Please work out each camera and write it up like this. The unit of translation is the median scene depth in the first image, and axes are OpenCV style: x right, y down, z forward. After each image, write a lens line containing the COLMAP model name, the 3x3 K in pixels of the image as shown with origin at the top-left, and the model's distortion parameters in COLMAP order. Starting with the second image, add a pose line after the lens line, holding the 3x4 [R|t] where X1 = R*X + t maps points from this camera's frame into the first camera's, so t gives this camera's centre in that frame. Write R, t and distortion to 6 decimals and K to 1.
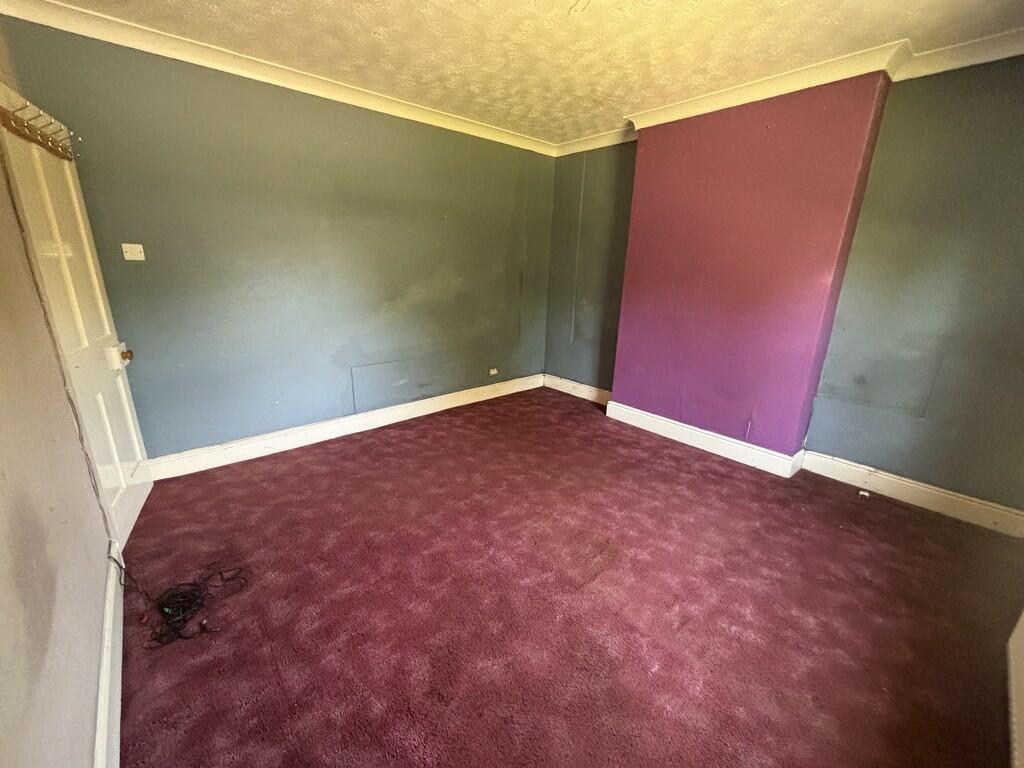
lens RADIAL K [[416.3, 0, 510.5], [0, 416.3, 382.1], [0, 0, 1]] dist [0.018214, -0.000238]
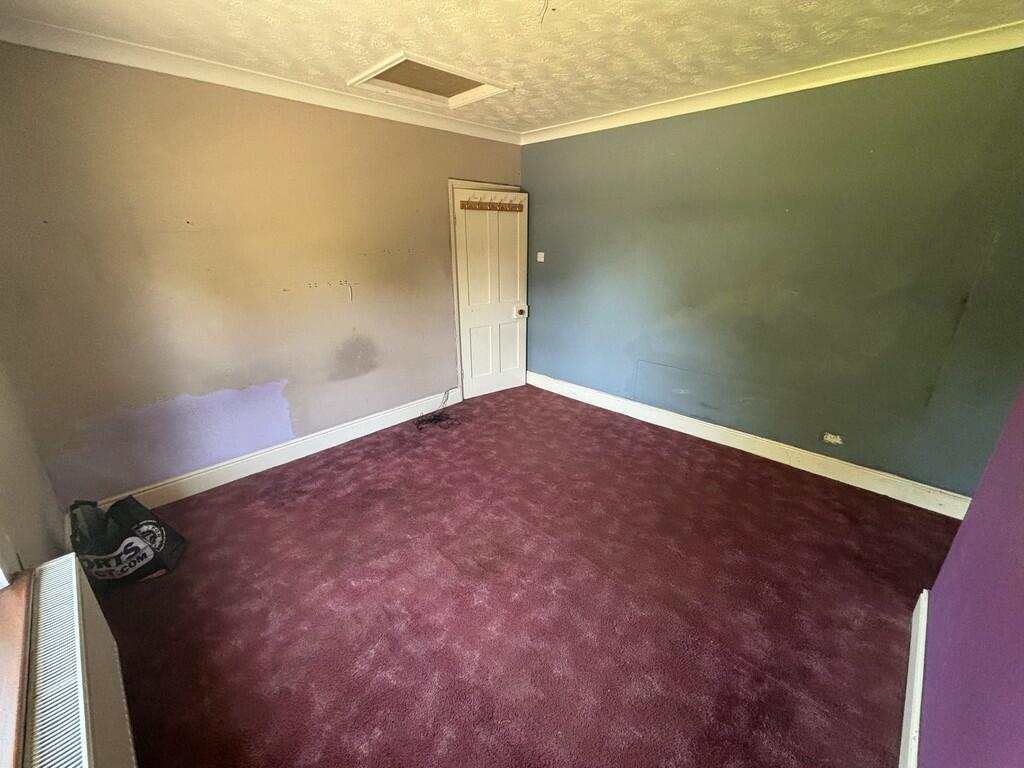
lens RADIAL K [[416.3, 0, 510.5], [0, 416.3, 382.1], [0, 0, 1]] dist [0.018214, -0.000238]
pose [[0.084149, 0.311948, -0.946365, 0.936208], [-0.278166, 0.919332, 0.278303, -0.274714], [0.956840, 0.239828, 0.164135, 0.711287]]
